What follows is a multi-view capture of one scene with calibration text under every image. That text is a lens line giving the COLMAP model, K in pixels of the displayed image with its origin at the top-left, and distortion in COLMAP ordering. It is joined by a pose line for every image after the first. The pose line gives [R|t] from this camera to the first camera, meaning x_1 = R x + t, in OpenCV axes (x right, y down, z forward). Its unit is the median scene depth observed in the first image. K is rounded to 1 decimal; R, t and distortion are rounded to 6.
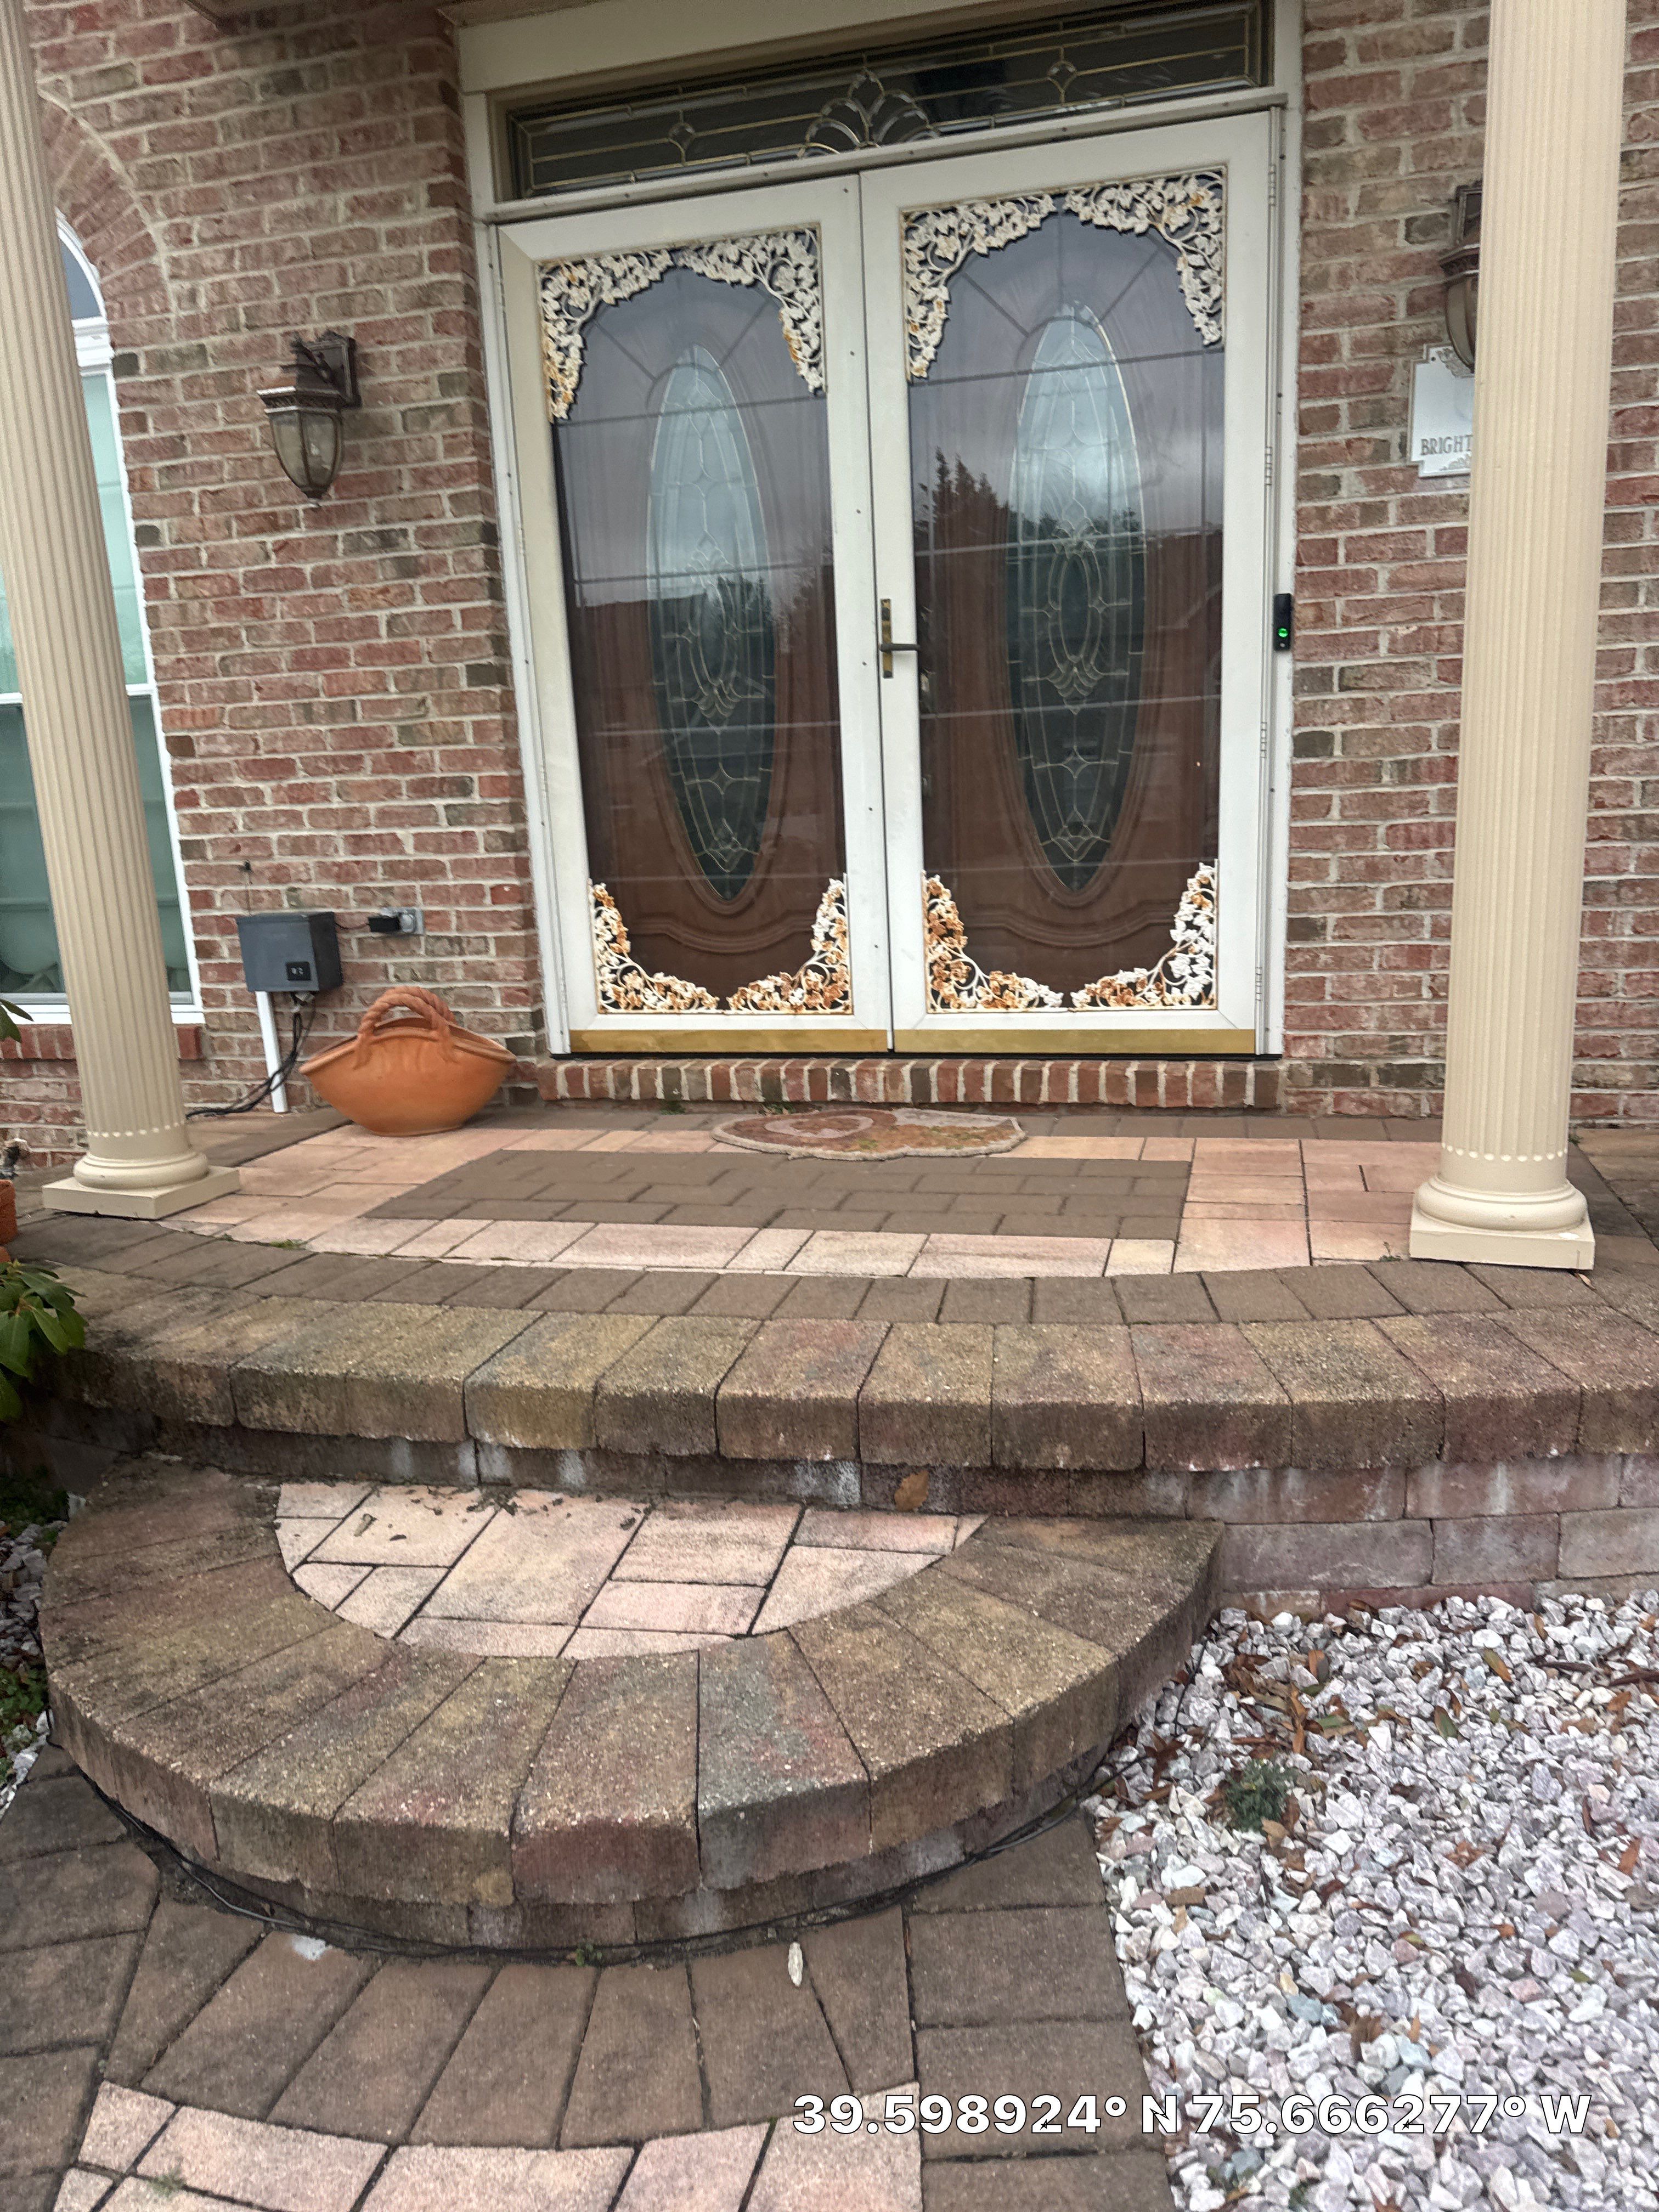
lens RADIAL K [[1555.5, 0, 858.6], [0, 1555.5, 1126.8], [0, 0, 1]] dist [0.086019, -0.115858]
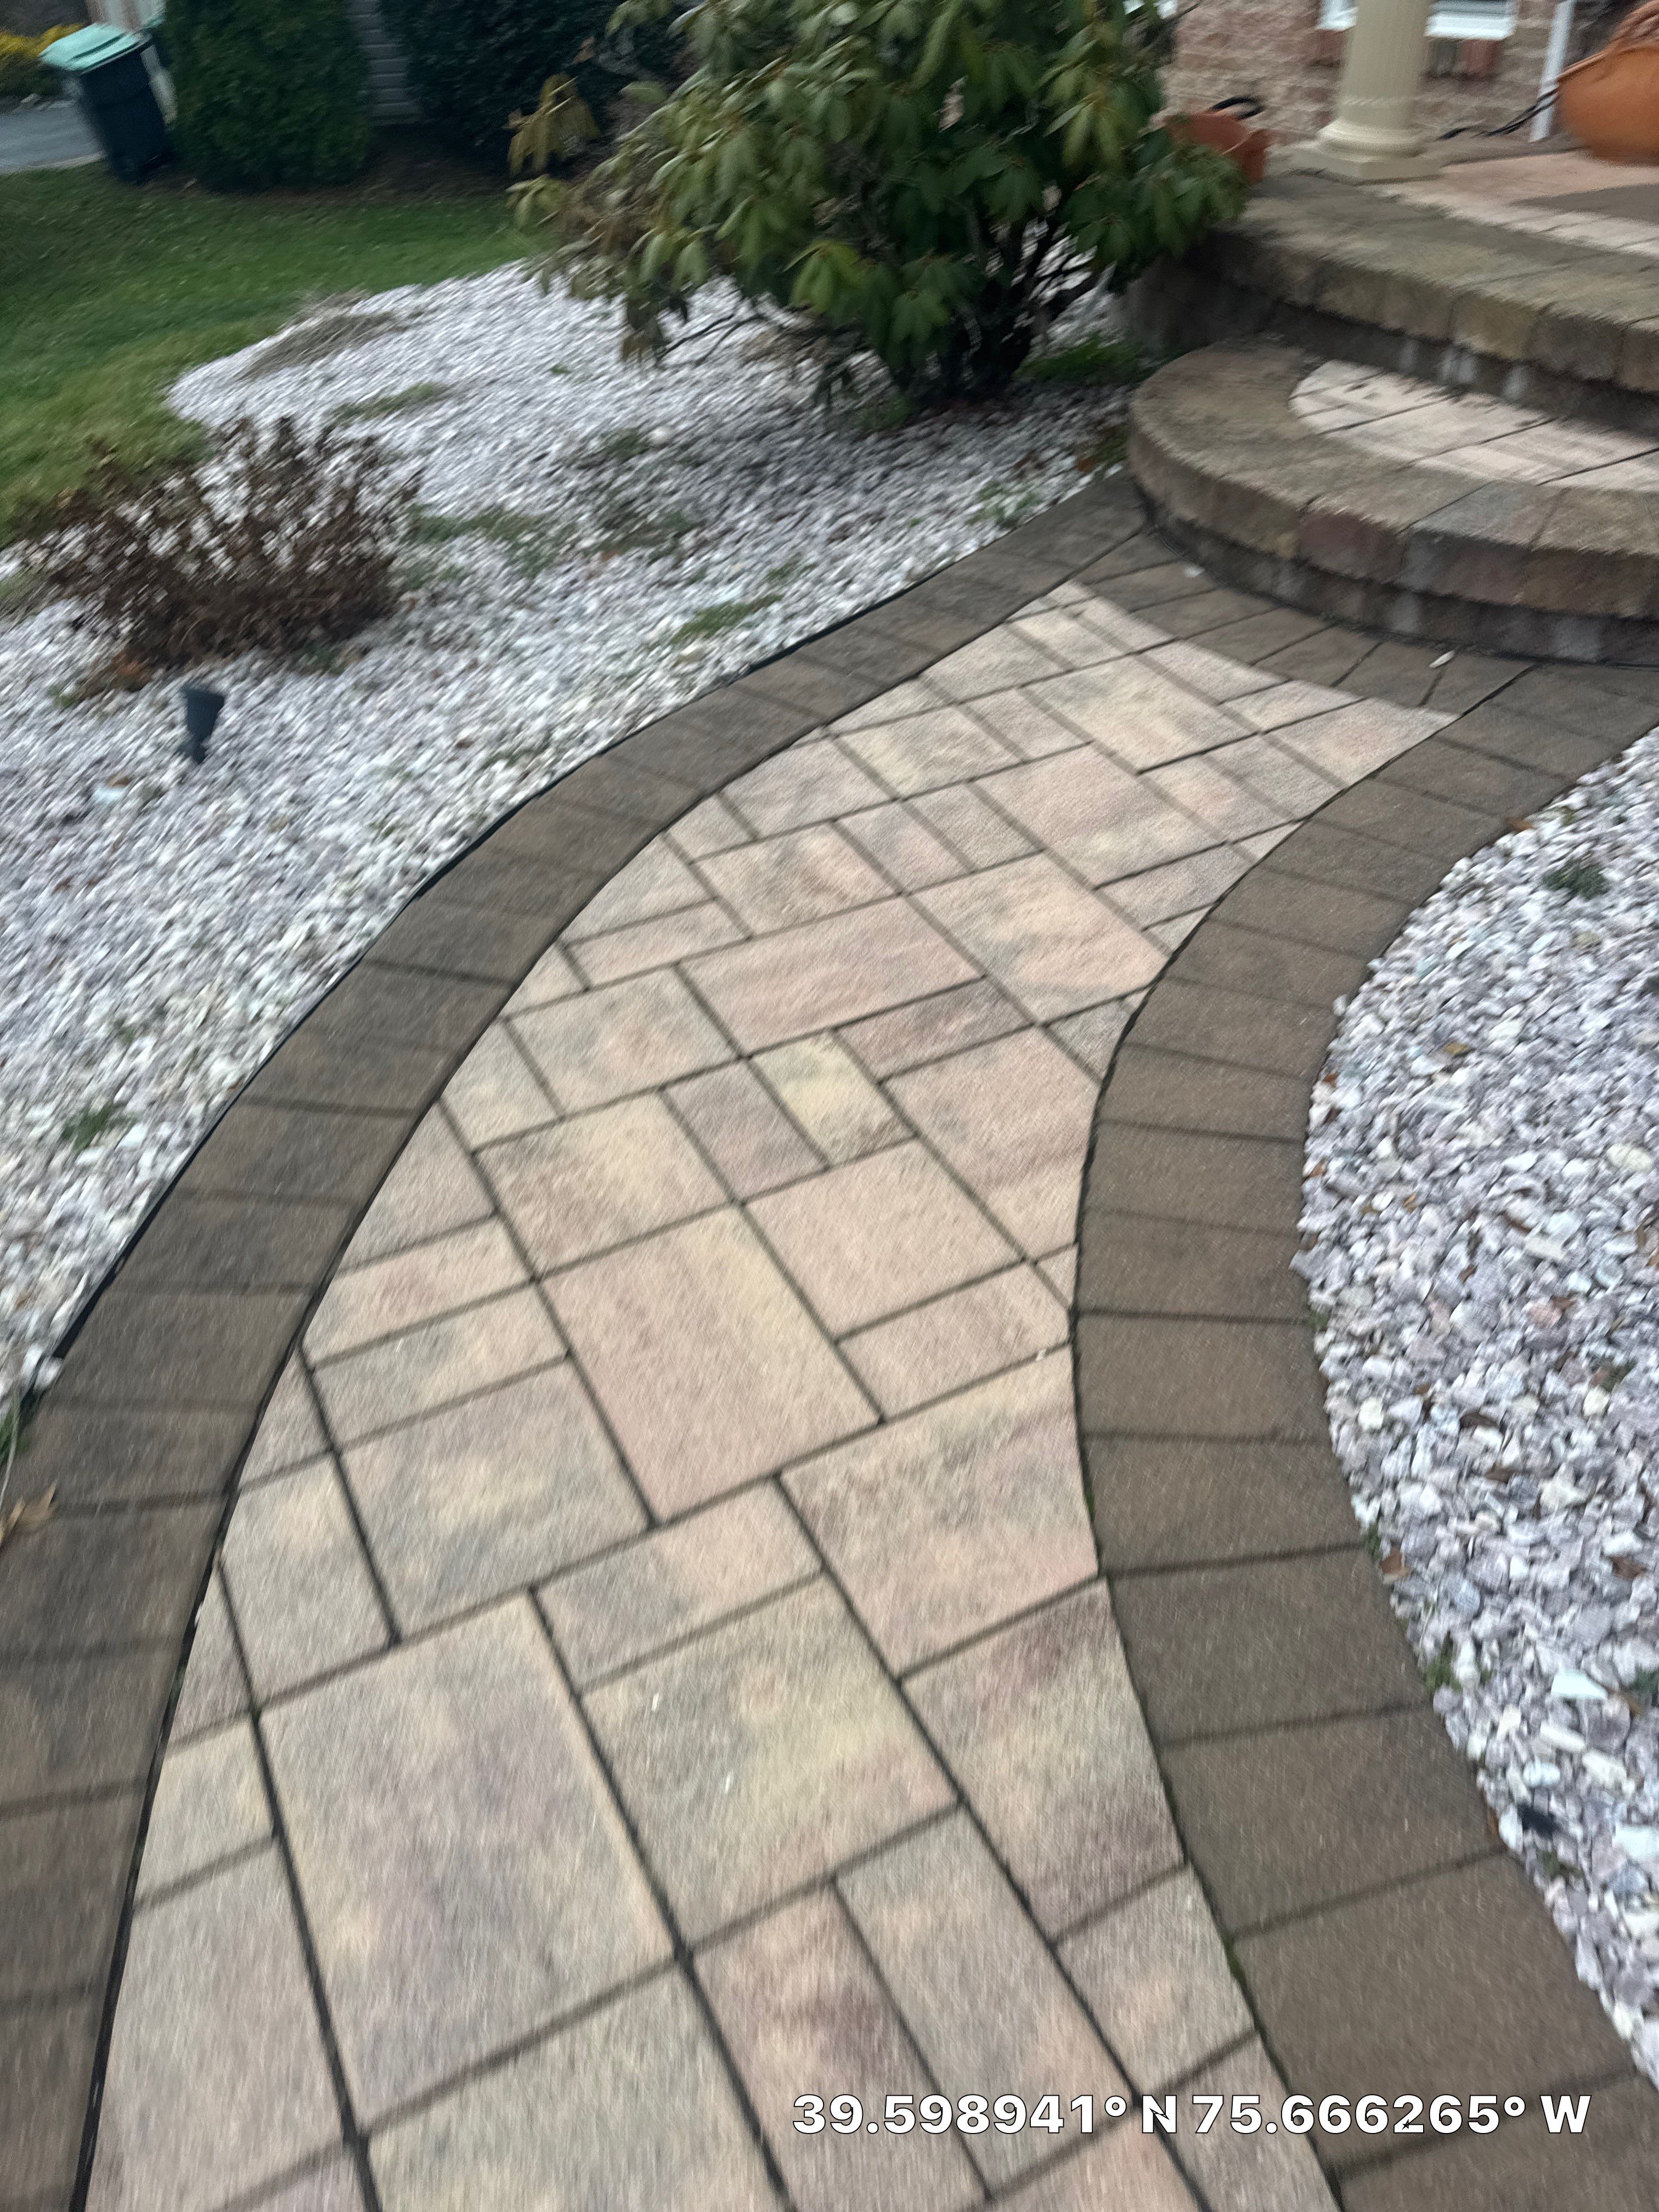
lens RADIAL K [[1568.5, 0, 855.5], [0, 1568.5, 1089.3], [0, 0, 1]] dist [0.045946, -0.066355]
pose [[0.666376, 0.468715, -0.579870, 0.284661], [-0.163773, 0.850725, 0.499446, 0.092263], [0.727407, -0.237852, 0.643666, -0.212149]]
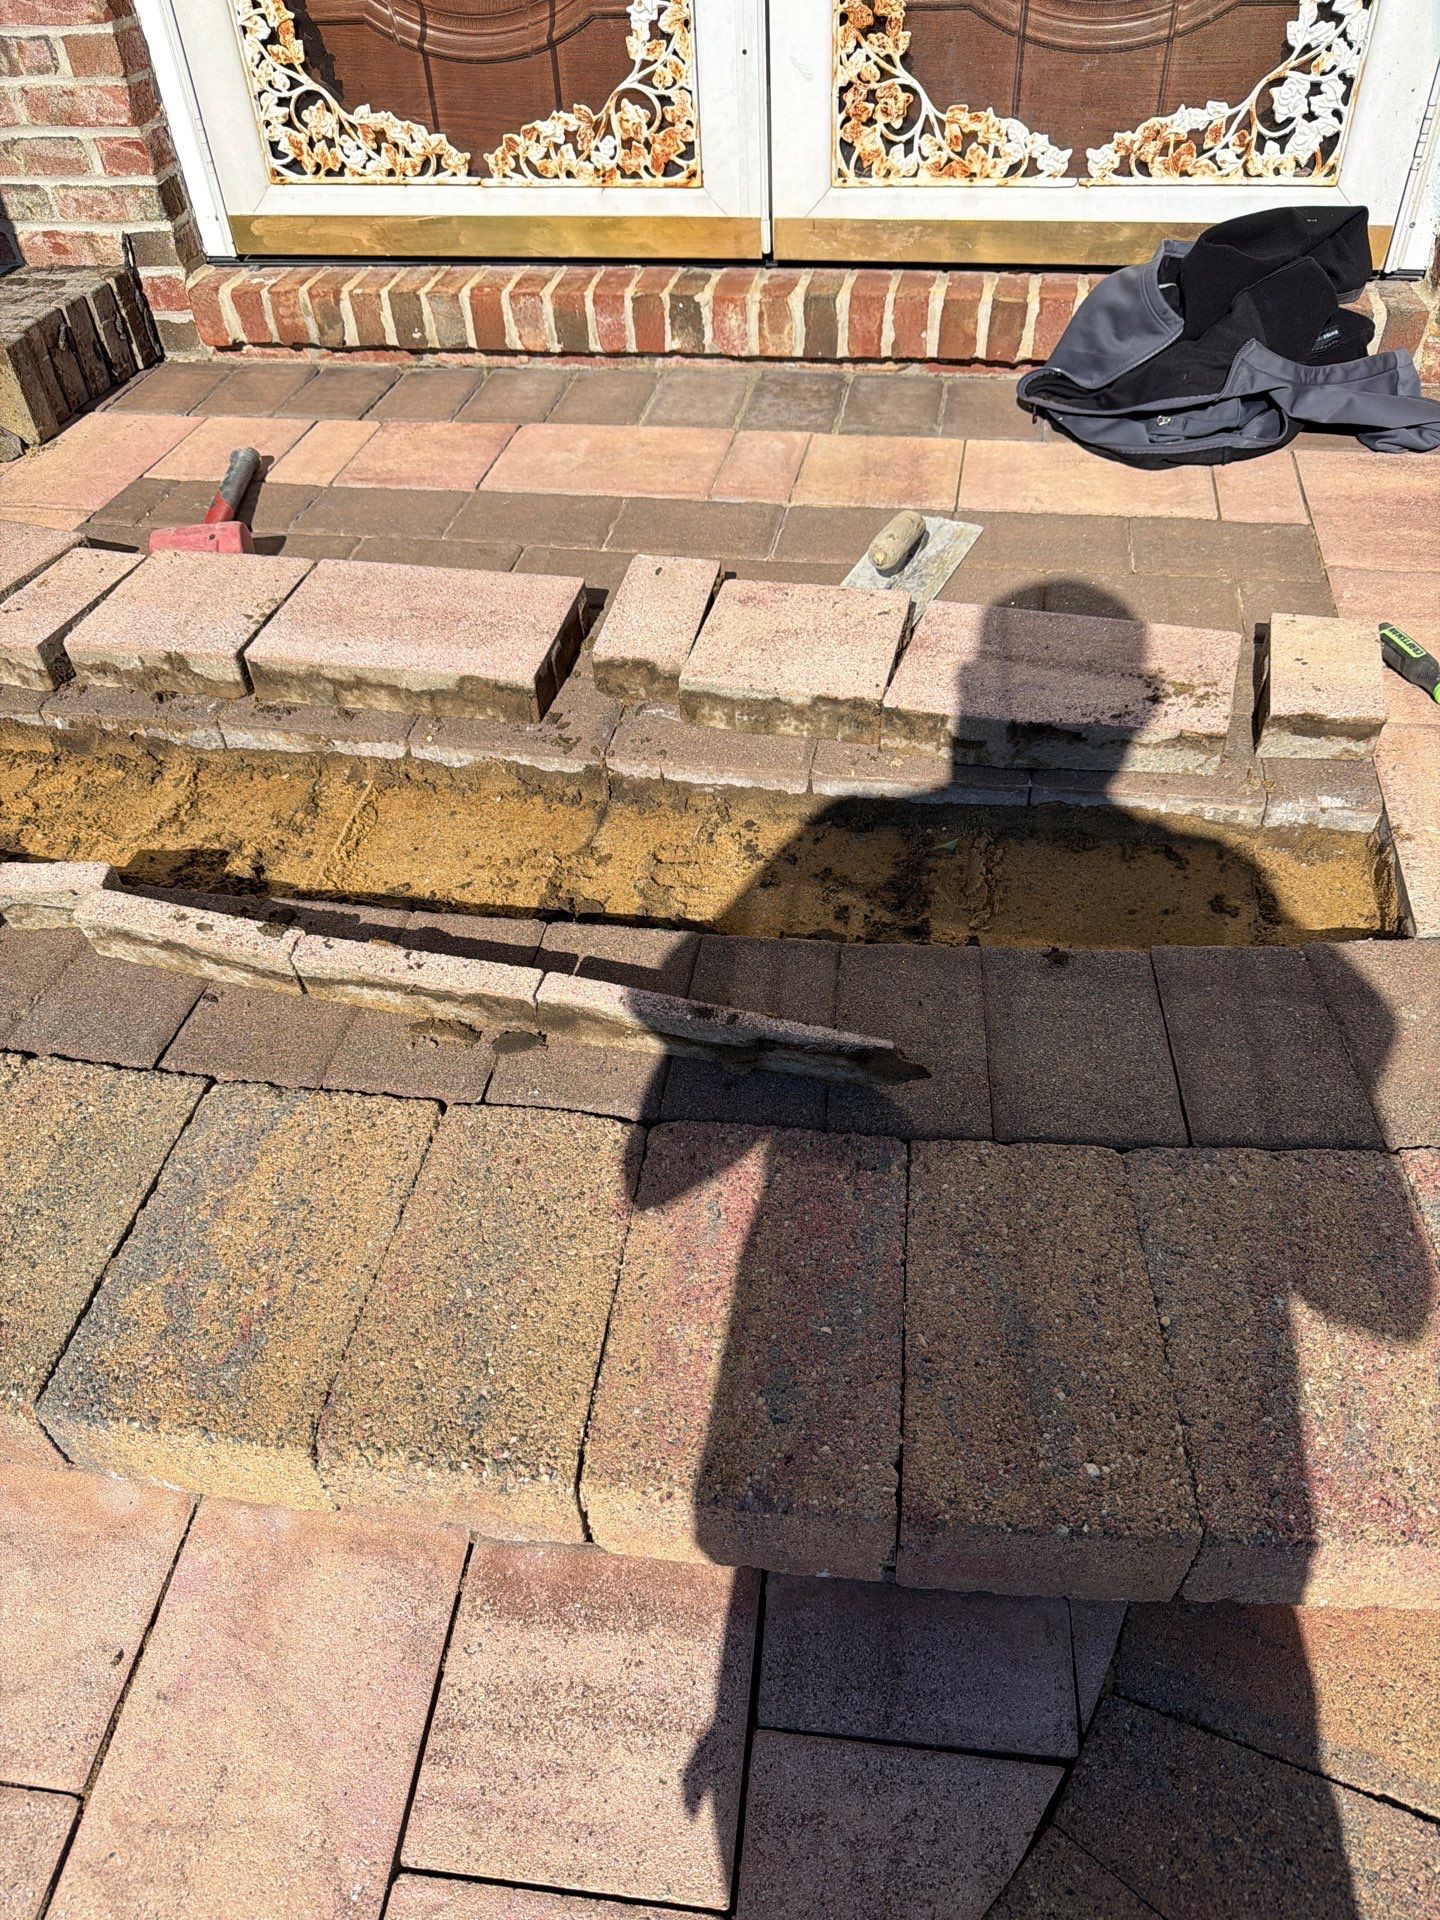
lens RADIAL K [[1344.1, 0, 712.3], [0, 1344.1, 966.6], [0, 0, 1]] dist [-0.007624, -0.006527]
pose [[0.997933, -0.046273, 0.044600, -0.037781], [0.016394, 0.854303, 0.519517, -0.087502], [-0.062142, -0.517712, 0.853295, 0.433523]]
